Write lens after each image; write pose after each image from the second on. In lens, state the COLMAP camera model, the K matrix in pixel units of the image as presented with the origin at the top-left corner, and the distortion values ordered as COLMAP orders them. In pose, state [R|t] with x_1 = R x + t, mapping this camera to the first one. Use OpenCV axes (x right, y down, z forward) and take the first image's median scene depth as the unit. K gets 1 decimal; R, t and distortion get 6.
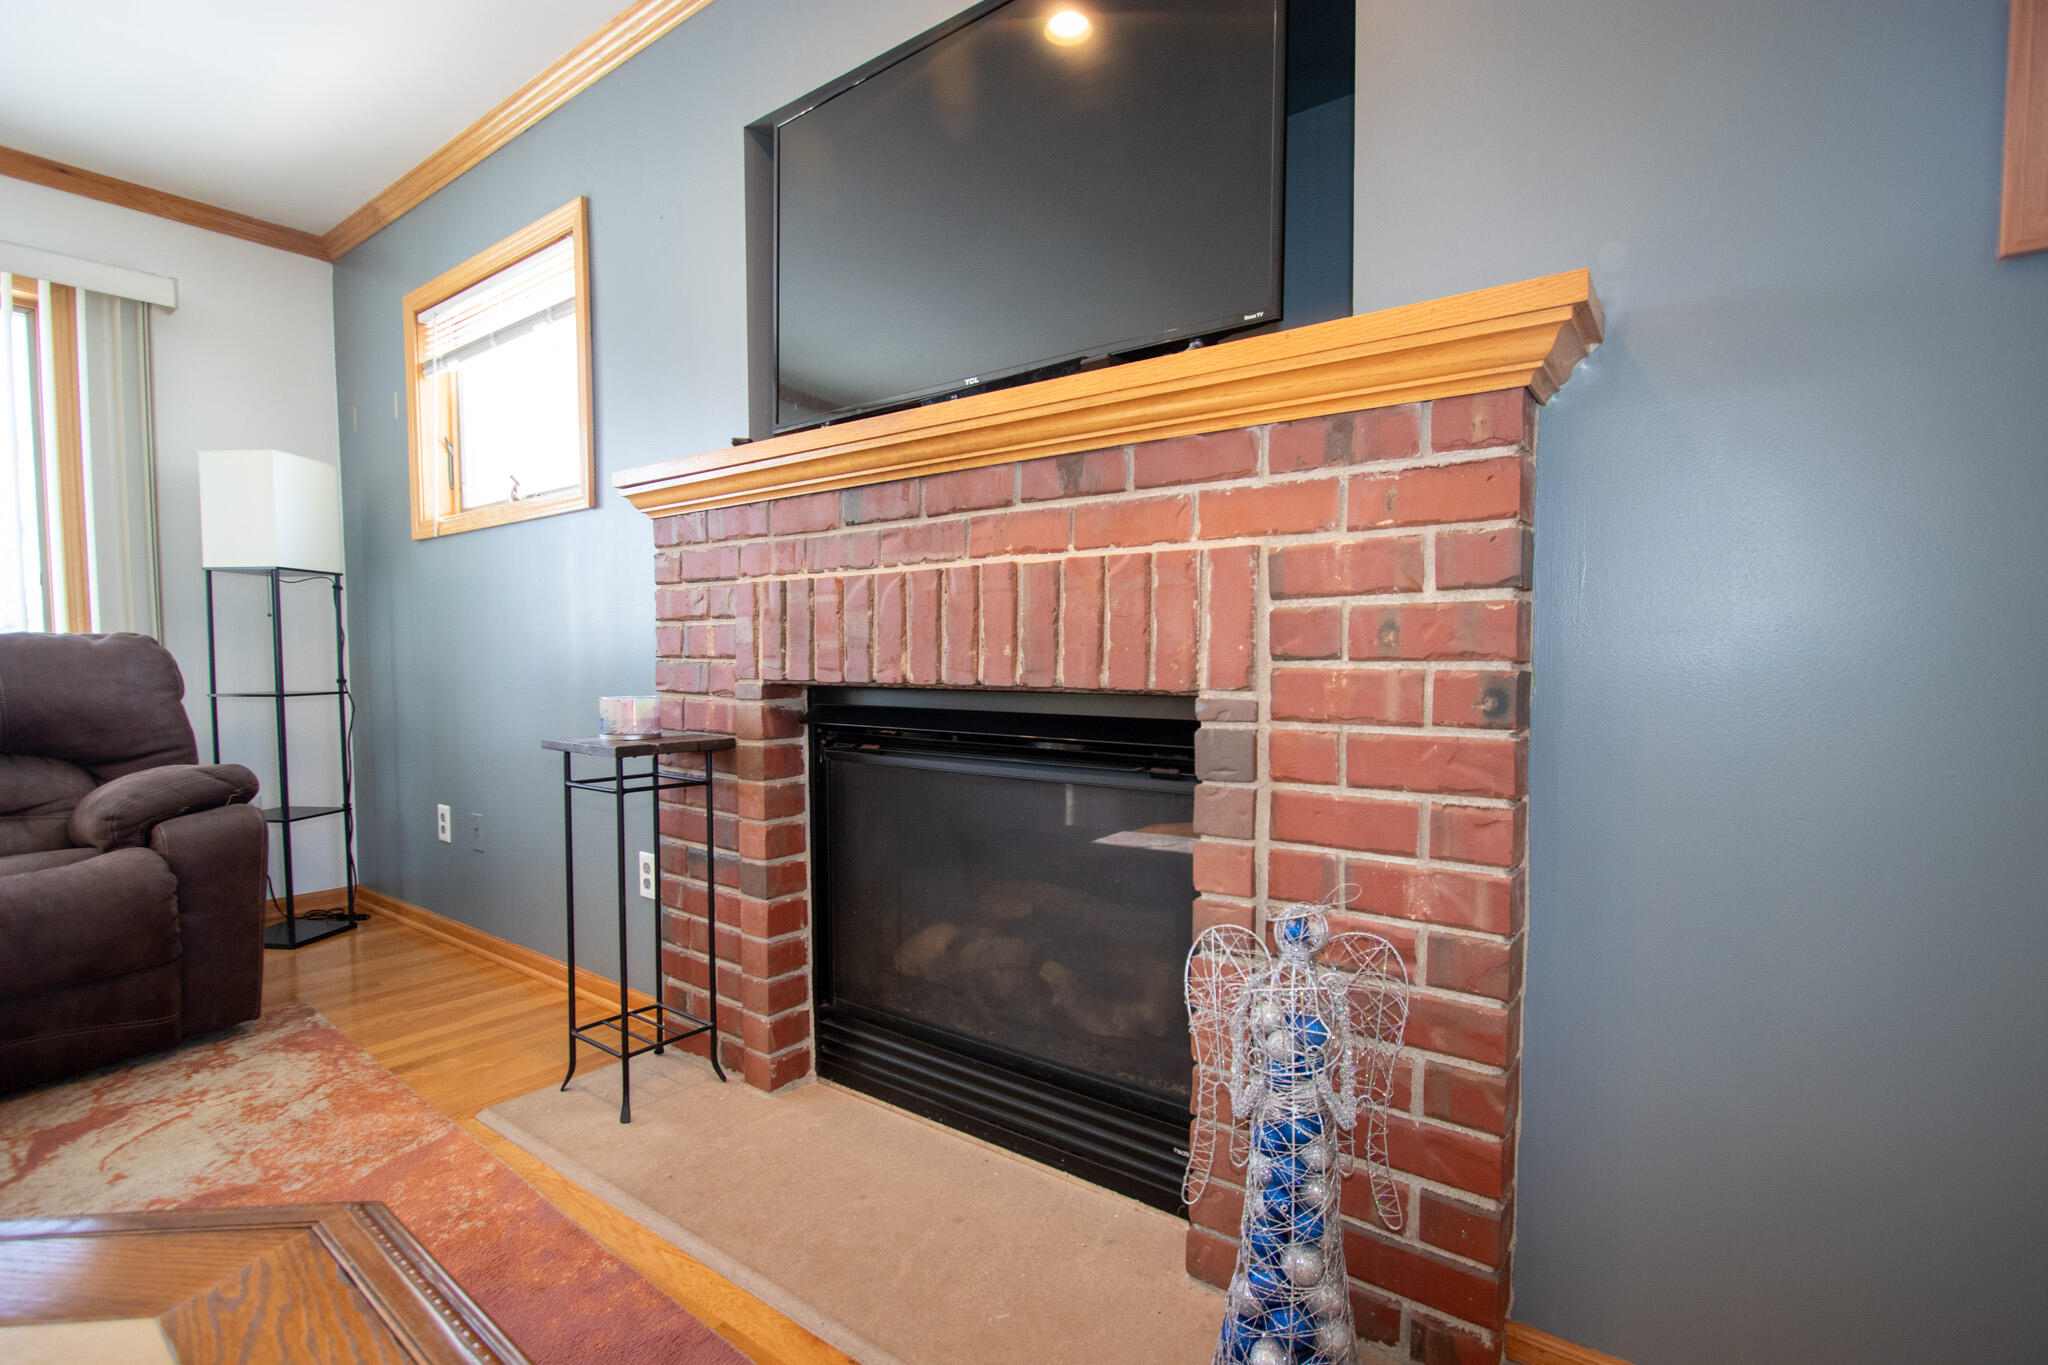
lens RADIAL K [[965.1, 0, 1011.0], [0, 965.1, 711.4], [0, 0, 1]] dist [-0.012309, 0.000158]
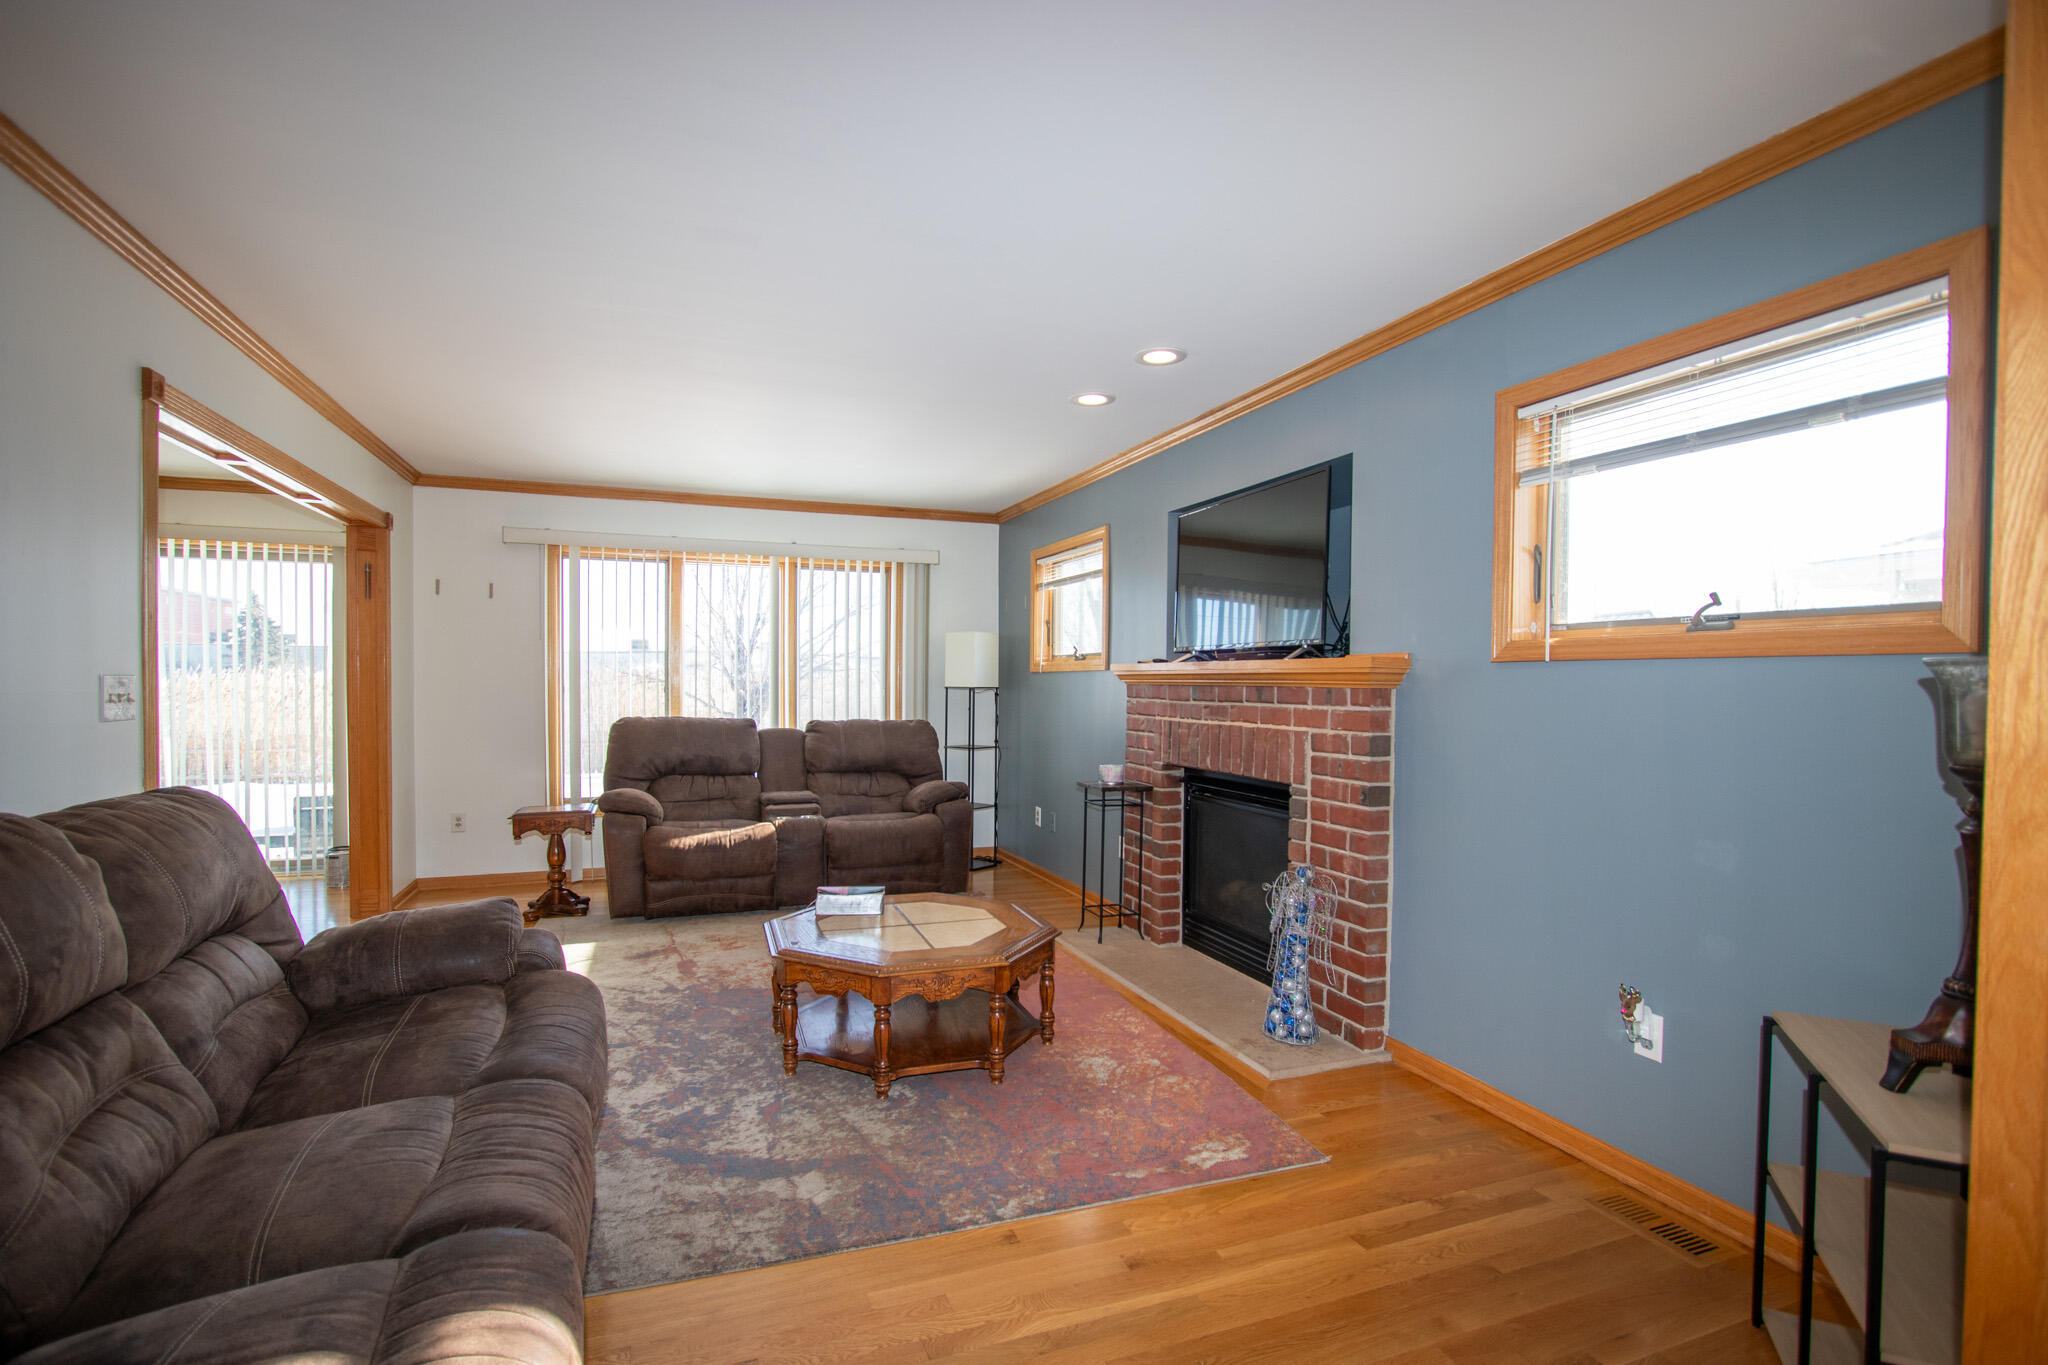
lens RADIAL K [[949.3, 0, 1013.3], [0, 949.3, 707.7], [0, 0, 1]] dist [-0.011771, 0.000770]
pose [[0.847219, 0.022988, -0.530746, 0.608267], [-0.043223, 0.998734, -0.025738, -0.084243], [0.529483, 0.044747, 0.847140, -1.058044]]
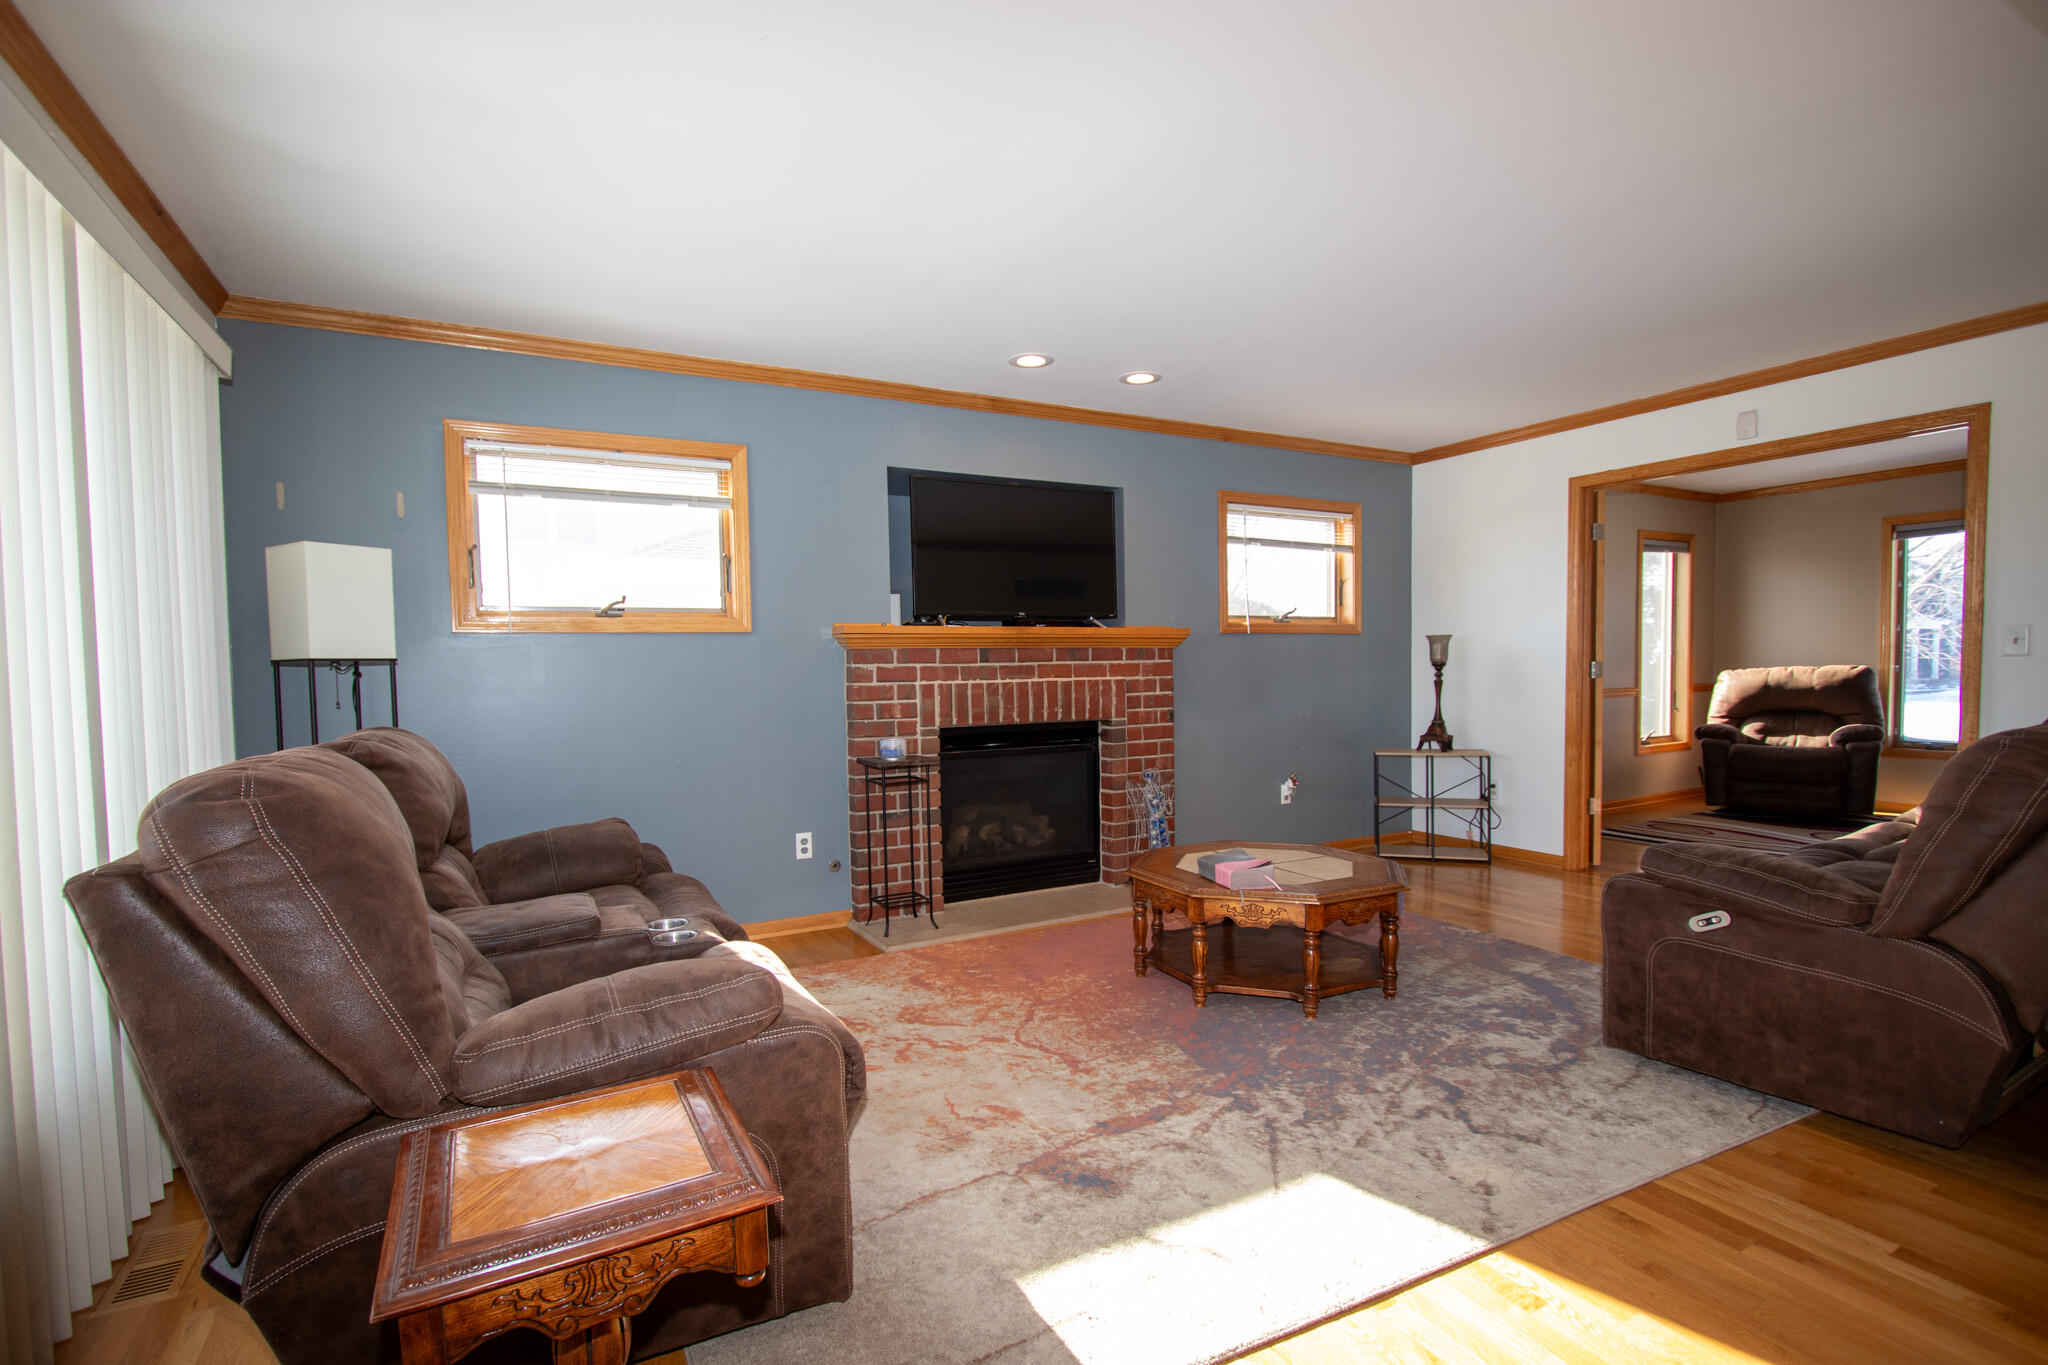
lens RADIAL K [[949.3, 0, 1013.3], [0, 949.3, 707.7], [0, 0, 1]] dist [-0.011771, 0.000770]
pose [[0.412140, -0.045927, 0.909962, -2.102987], [0.072367, 0.997224, 0.017555, -0.098701], [-0.908242, 0.058616, 0.414319, -0.092127]]
